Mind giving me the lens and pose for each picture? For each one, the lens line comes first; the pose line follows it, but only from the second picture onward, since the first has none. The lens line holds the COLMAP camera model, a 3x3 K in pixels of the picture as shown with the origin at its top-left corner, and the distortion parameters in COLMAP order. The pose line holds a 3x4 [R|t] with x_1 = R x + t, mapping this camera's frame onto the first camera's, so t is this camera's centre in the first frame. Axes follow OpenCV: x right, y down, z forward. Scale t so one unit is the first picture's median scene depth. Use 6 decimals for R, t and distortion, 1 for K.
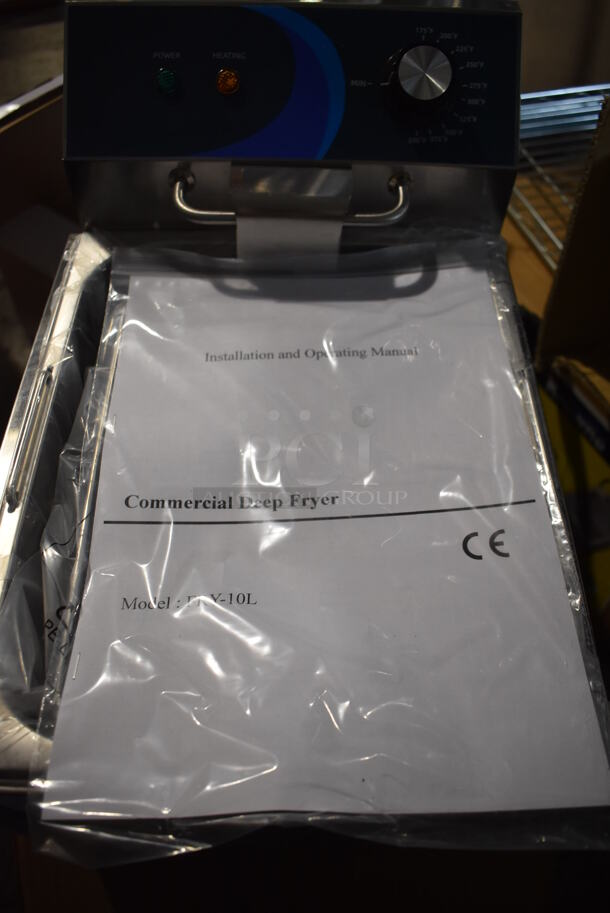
lens RADIAL K [[748.6, 0, 302.6], [0, 748.6, 471.6], [0, 0, 1]] dist [-0.093639, 0.002794]
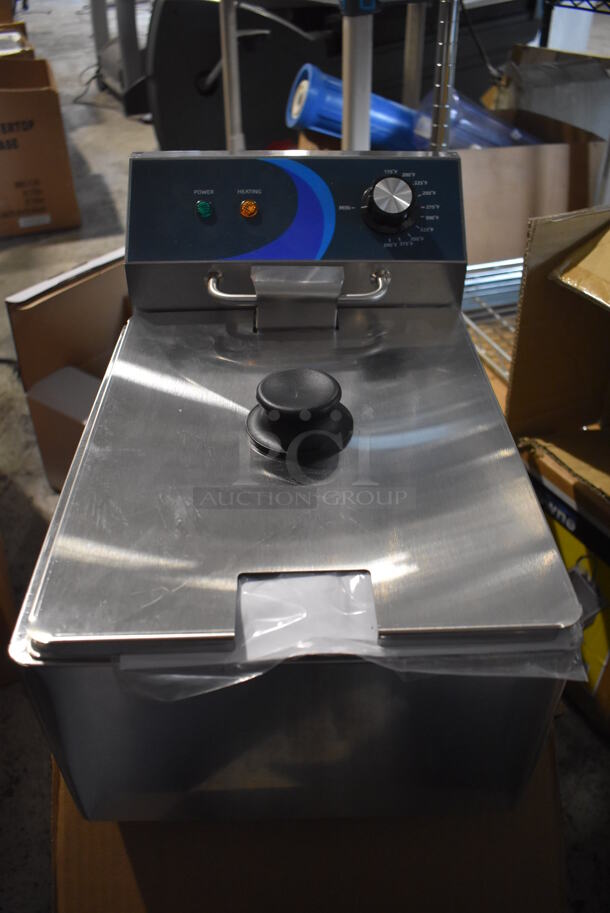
lens RADIAL K [[748.6, 0, 302.6], [0, 748.6, 471.6], [0, 0, 1]] dist [-0.093639, 0.002794]
pose [[0.999510, -0.029268, 0.011135, -0.031856], [0.031216, 0.959445, -0.280163, 0.326619], [-0.002484, 0.280373, 0.959888, -0.189687]]
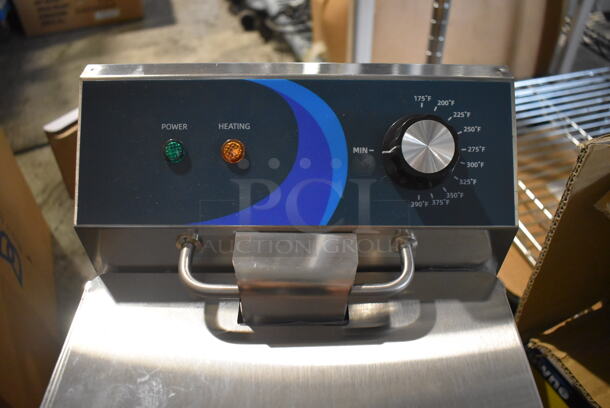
lens RADIAL K [[500.2, 0, 304.6], [0, 500.2, 212.9], [0, 0, 1]] dist [-0.093639, 0.002794]
pose [[0.999822, -0.015131, -0.011248, 0.004689], [0.012844, 0.983370, -0.181157, -0.321790], [0.013802, 0.180980, 0.983390, 0.325815]]
